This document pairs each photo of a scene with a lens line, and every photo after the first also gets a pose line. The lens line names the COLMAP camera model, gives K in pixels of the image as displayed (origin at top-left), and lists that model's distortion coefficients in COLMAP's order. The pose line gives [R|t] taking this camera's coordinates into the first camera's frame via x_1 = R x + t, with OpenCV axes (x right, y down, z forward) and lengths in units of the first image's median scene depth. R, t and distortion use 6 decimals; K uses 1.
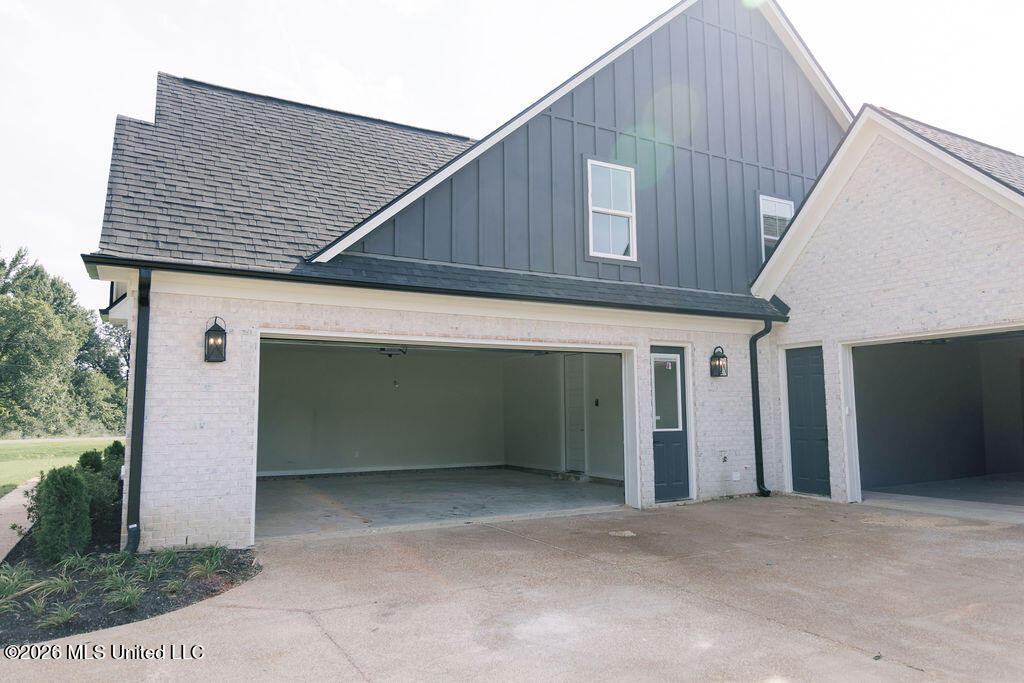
lens RADIAL K [[701.7, 0, 512.0], [0, 701.7, 341.5], [0, 0, 1]] dist [0.003412, -0.008263]
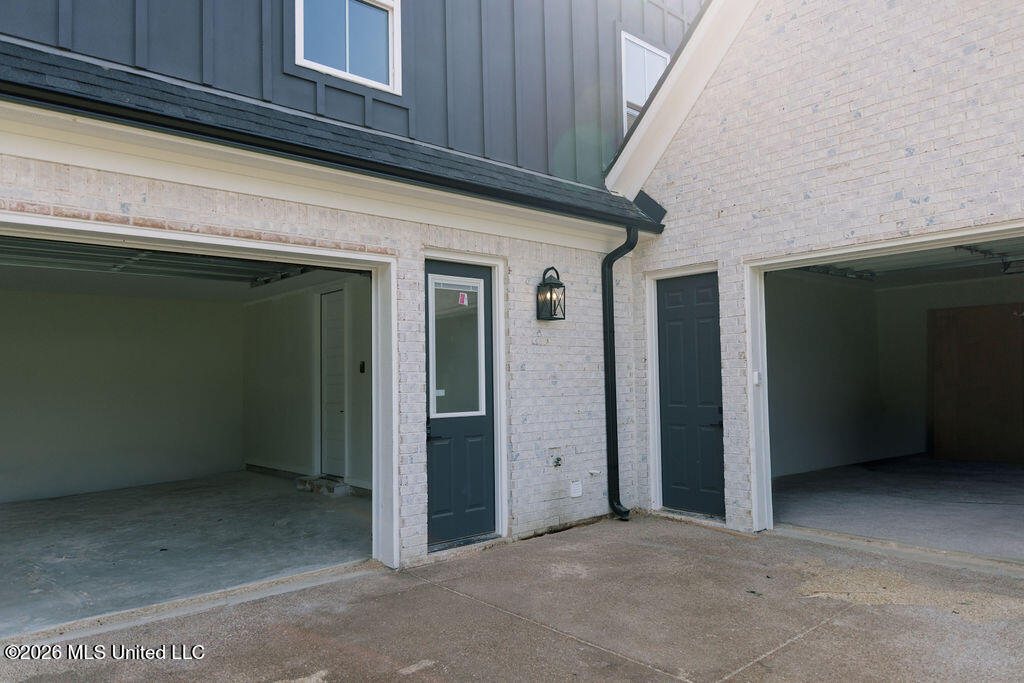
lens RADIAL K [[701.7, 0, 512.0], [0, 701.7, 341.5], [0, 0, 1]] dist [0.003412, -0.008263]
pose [[0.977592, 0.005132, 0.210448, 0.144775], [-0.014753, 0.998915, 0.044174, 0.043096], [-0.209993, -0.046289, 0.976606, 0.449457]]
